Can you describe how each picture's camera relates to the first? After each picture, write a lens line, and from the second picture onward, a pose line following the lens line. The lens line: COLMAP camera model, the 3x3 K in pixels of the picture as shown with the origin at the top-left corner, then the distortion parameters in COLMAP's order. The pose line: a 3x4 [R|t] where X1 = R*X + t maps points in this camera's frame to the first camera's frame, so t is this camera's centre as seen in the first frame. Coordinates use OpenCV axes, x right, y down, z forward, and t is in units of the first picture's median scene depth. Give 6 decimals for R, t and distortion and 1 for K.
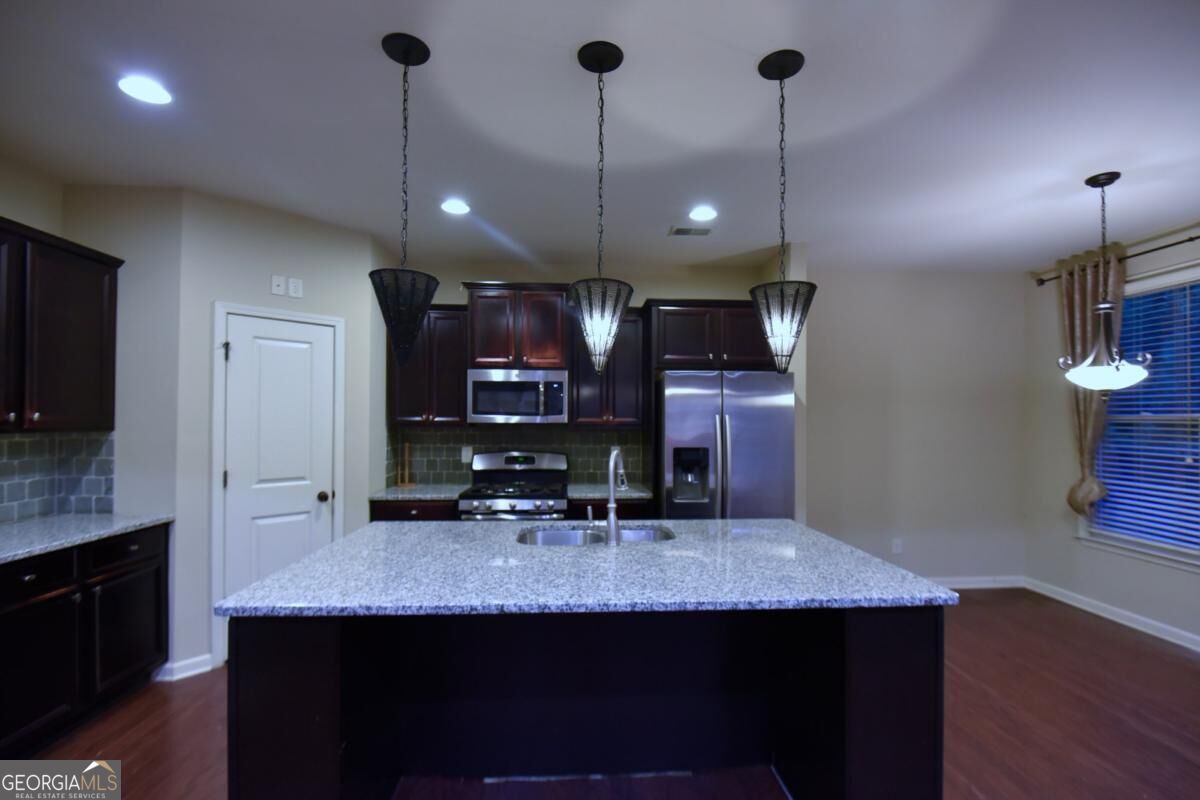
lens RADIAL K [[550.3, 0, 605.9], [0, 550.3, 414.9], [0, 0, 1]] dist [-0.014567, -0.000830]
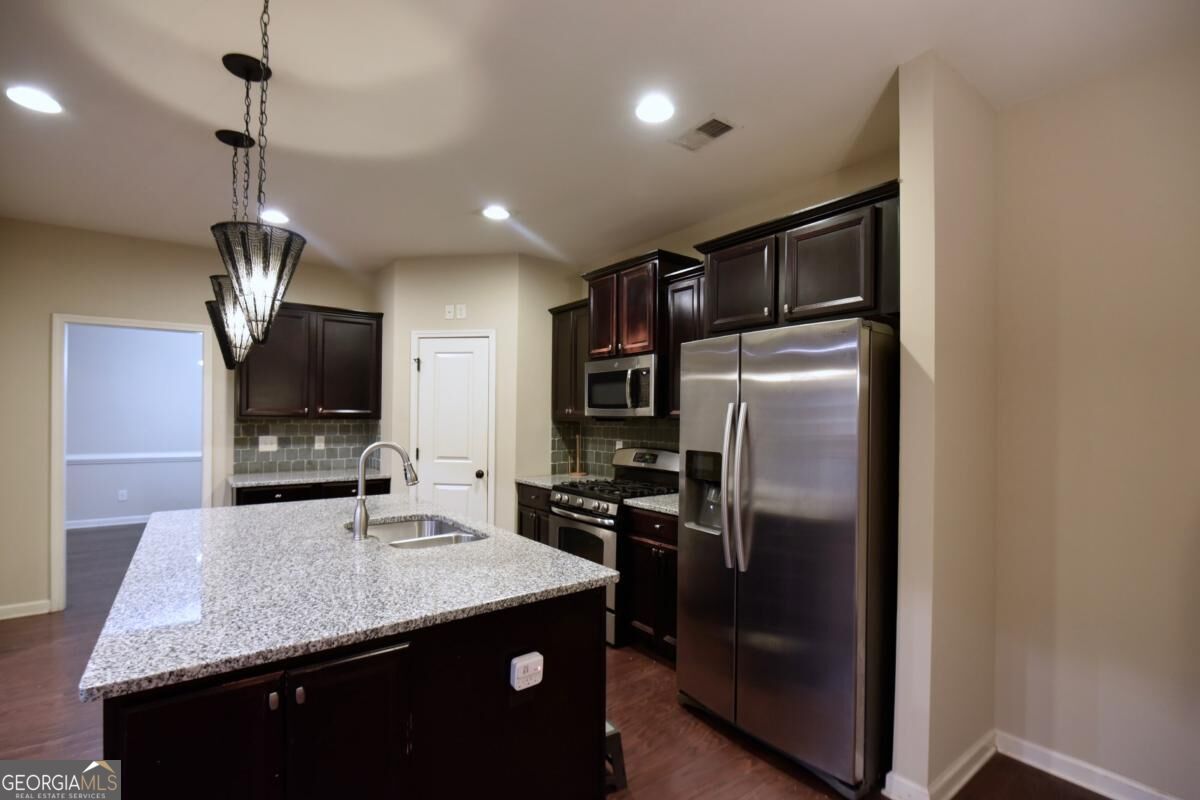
lens RADIAL K [[544.7, 0, 602.4], [0, 544.7, 413.8], [0, 0, 1]] dist [-0.008423, -0.003090]
pose [[0.551954, -0.003421, -0.833867, 0.663851], [0.001903, 0.999994, -0.002843, 0.015066], [0.833872, -0.000018, 0.551958, 0.537747]]
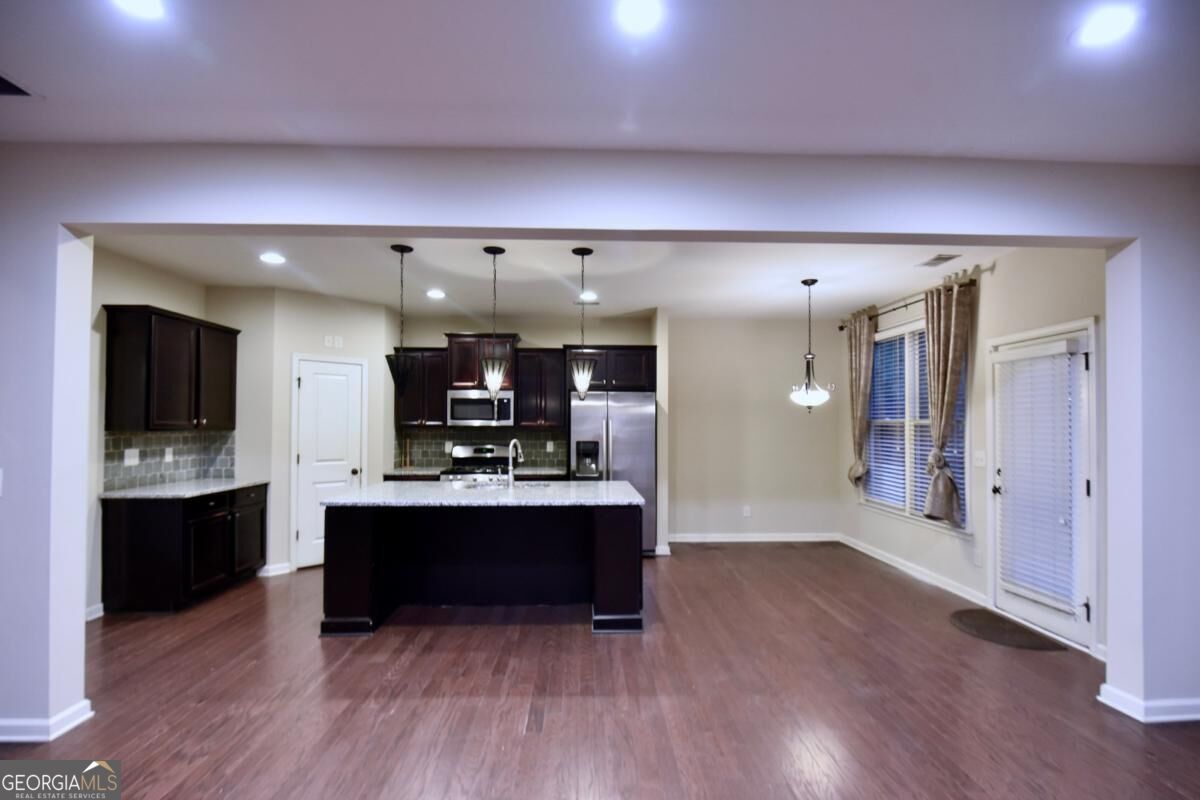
lens RADIAL K [[544.7, 0, 602.4], [0, 544.7, 413.8], [0, 0, 1]] dist [-0.008423, -0.003090]
pose [[0.999803, -0.001585, -0.019782, 0.233921], [0.001374, 0.999942, -0.010713, -0.001440], [0.019798, 0.010684, 0.999747, -0.562549]]
